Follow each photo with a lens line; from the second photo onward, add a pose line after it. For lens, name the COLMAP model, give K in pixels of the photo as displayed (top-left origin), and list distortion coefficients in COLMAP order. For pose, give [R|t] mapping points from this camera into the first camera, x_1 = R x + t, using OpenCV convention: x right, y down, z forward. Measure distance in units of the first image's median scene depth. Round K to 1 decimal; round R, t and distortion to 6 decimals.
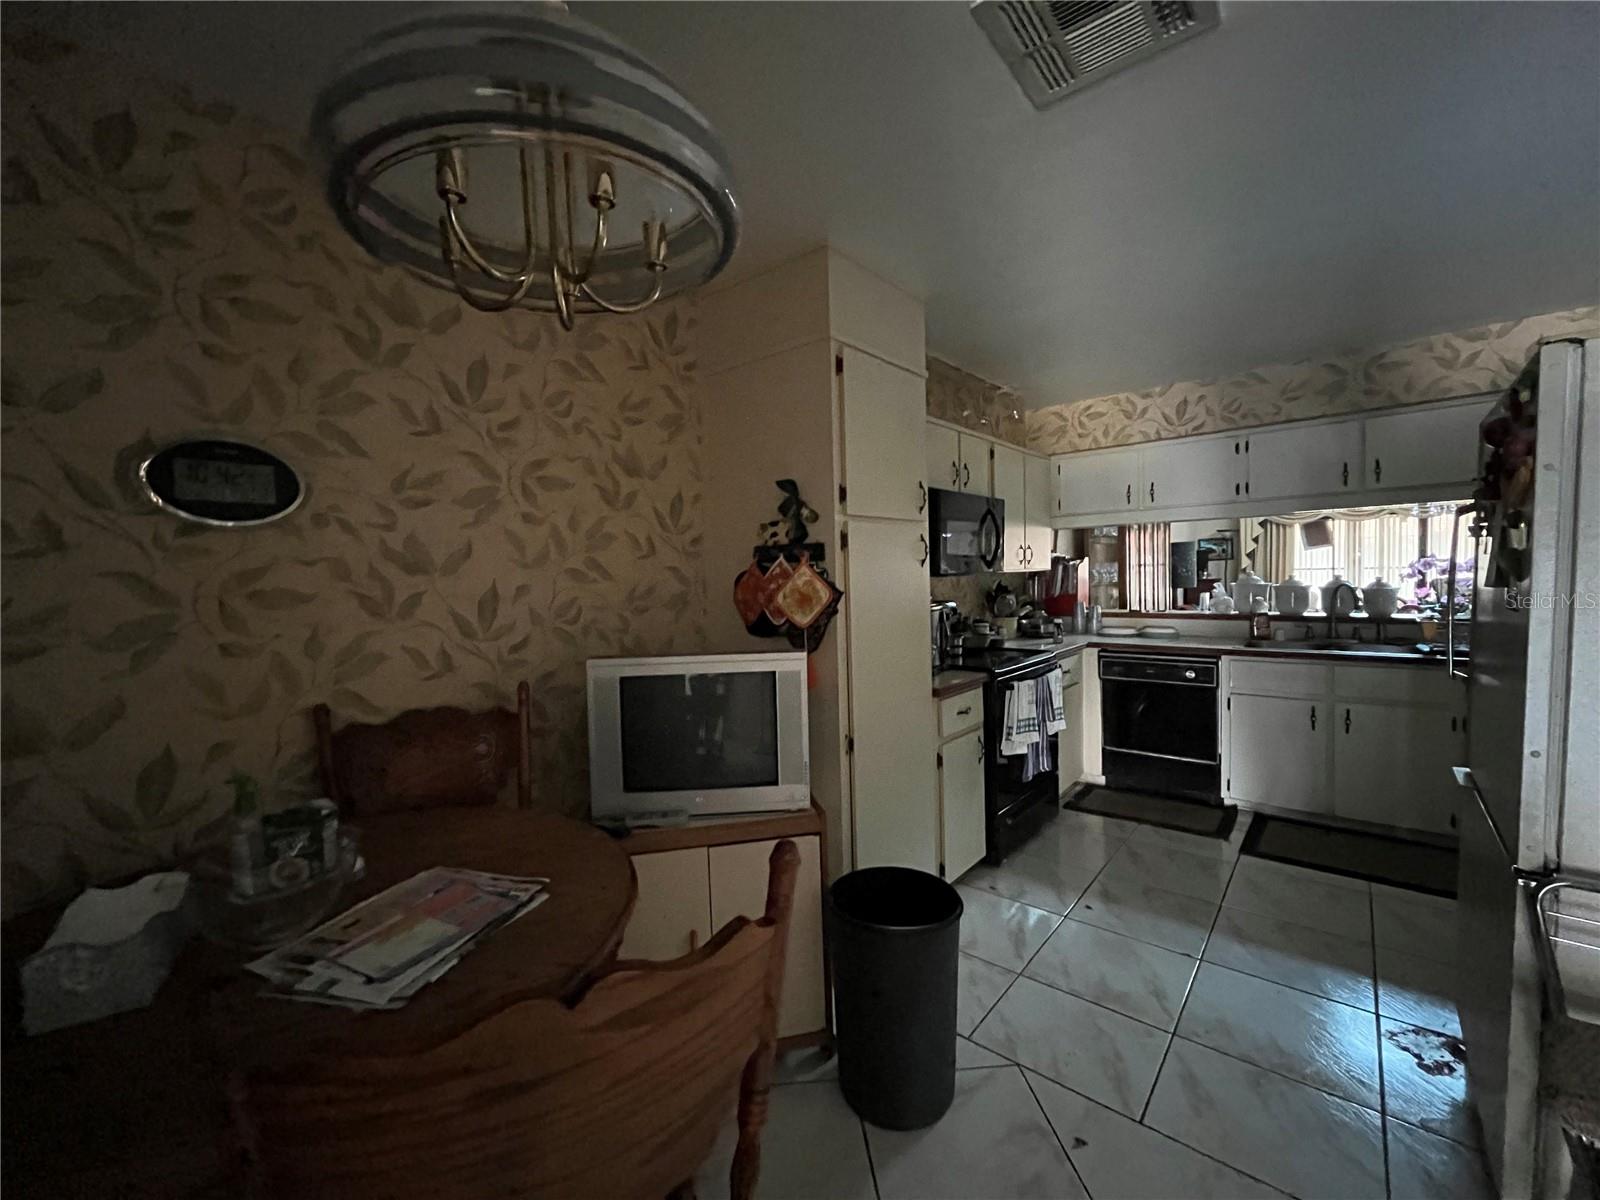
lens RADIAL K [[651.6, 0, 799.4], [0, 651.6, 598.6], [0, 0, 1]] dist [-0.002301, 0.000088]
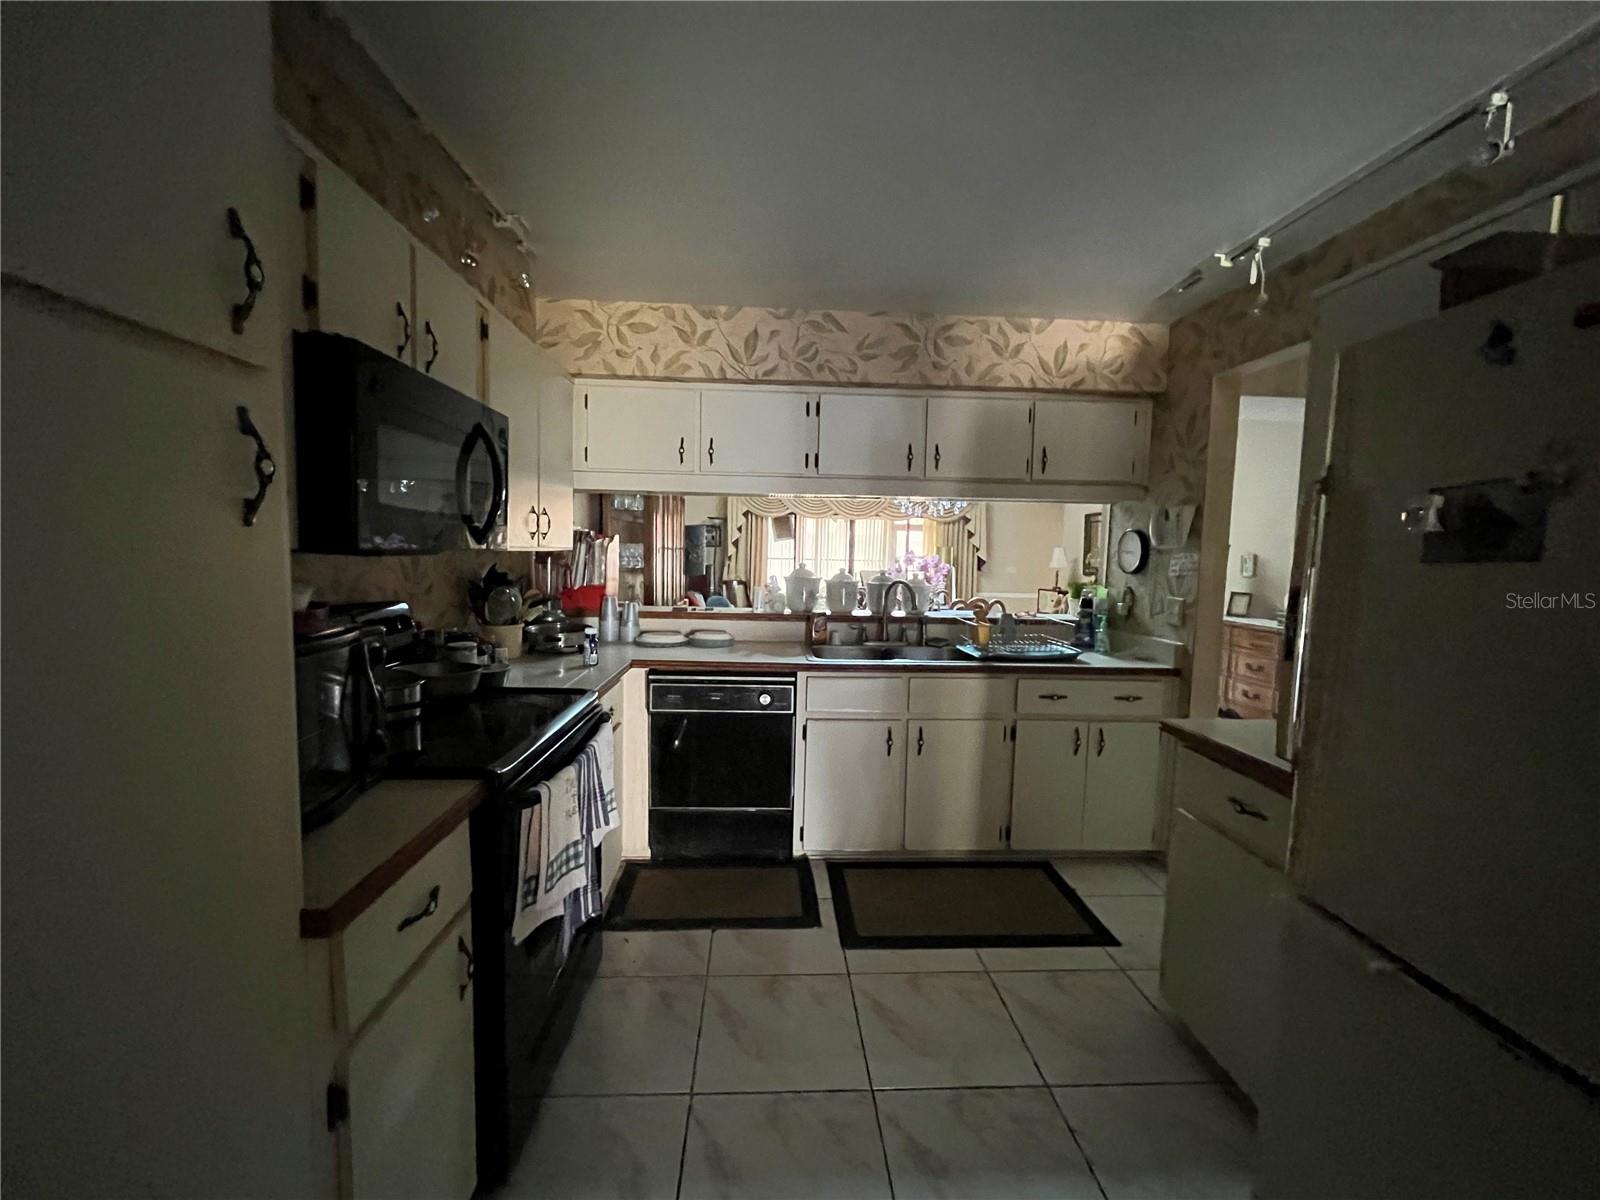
lens RADIAL K [[651.6, 0, 796.3], [0, 651.6, 601.2], [0, 0, 1]] dist [-0.002301, 0.000088]
pose [[0.728822, -0.008603, 0.684649, 0.109488], [-0.016978, 0.999387, 0.030631, -0.018471], [-0.684493, -0.033949, 0.728229, 0.409012]]
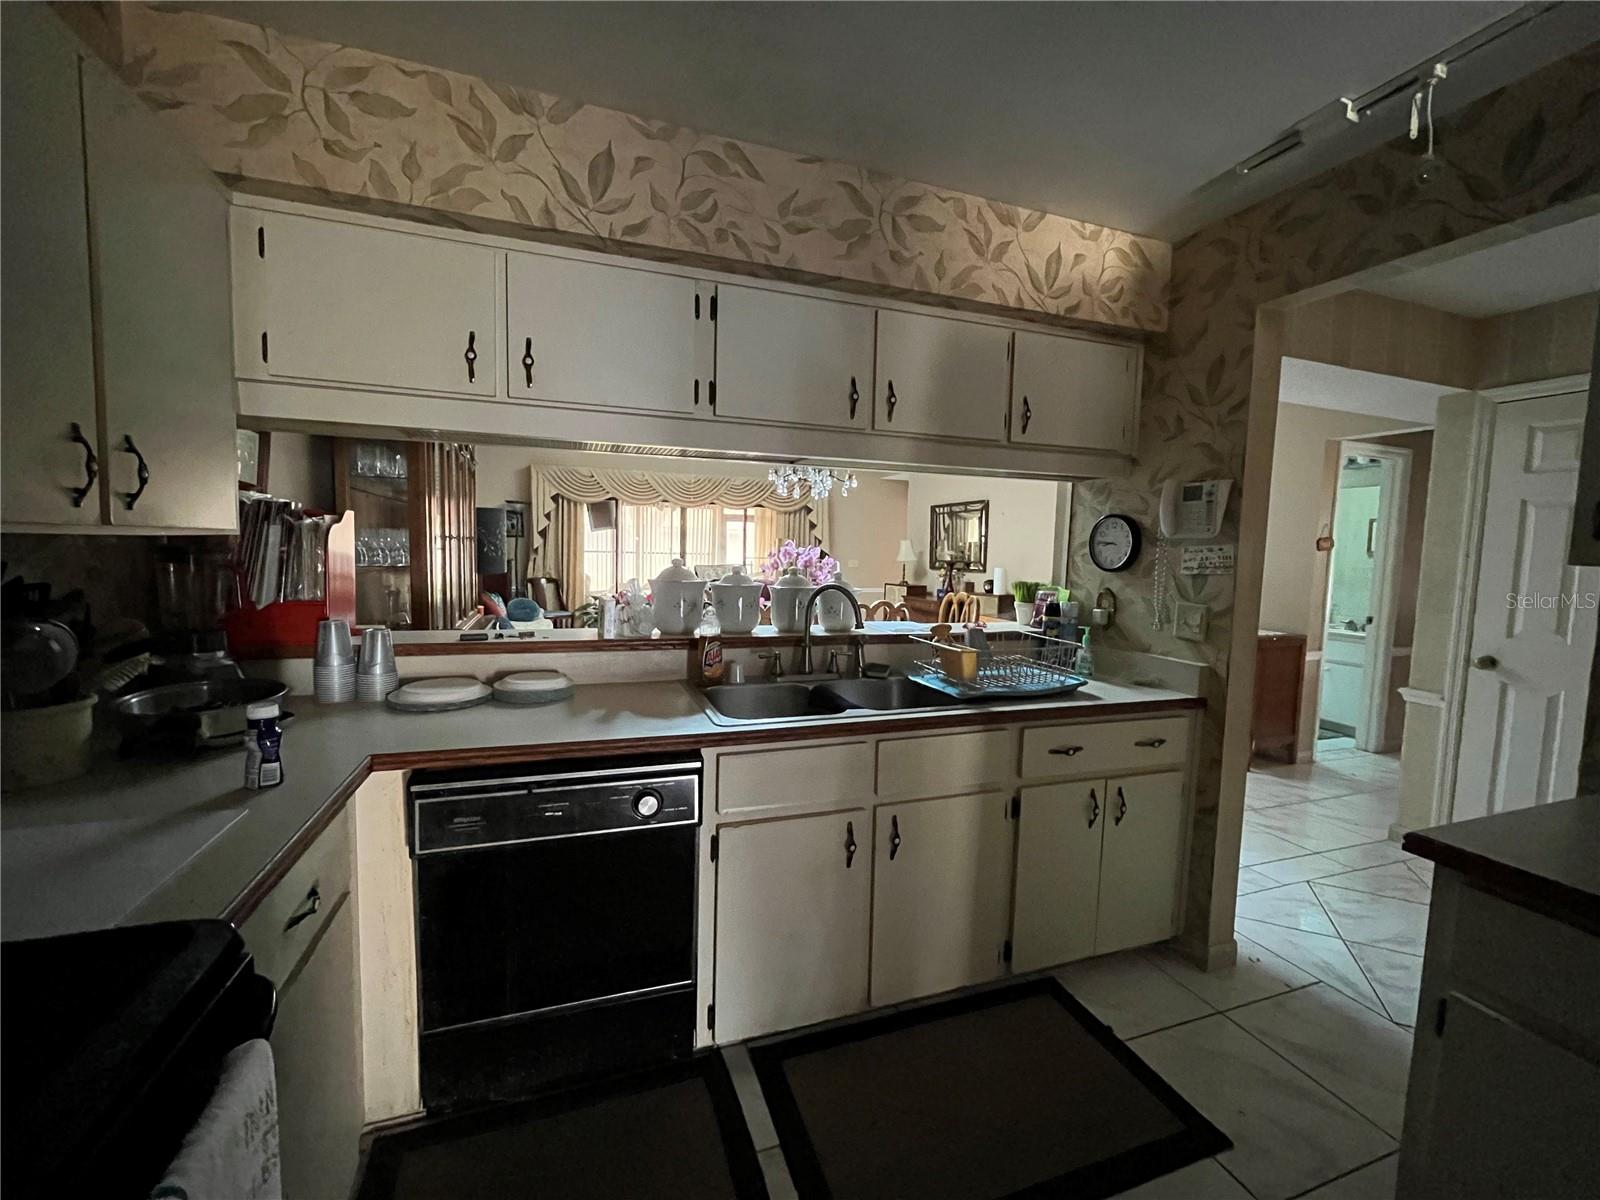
lens RADIAL K [[651.6, 0, 797.3], [0, 651.6, 601.7], [0, 0, 1]] dist [-0.002301, 0.000088]
pose [[0.502684, -0.030196, 0.863942, 0.276017], [-0.006518, 0.999229, 0.038717, -0.028336], [-0.864445, -0.025094, 0.502100, 0.669149]]
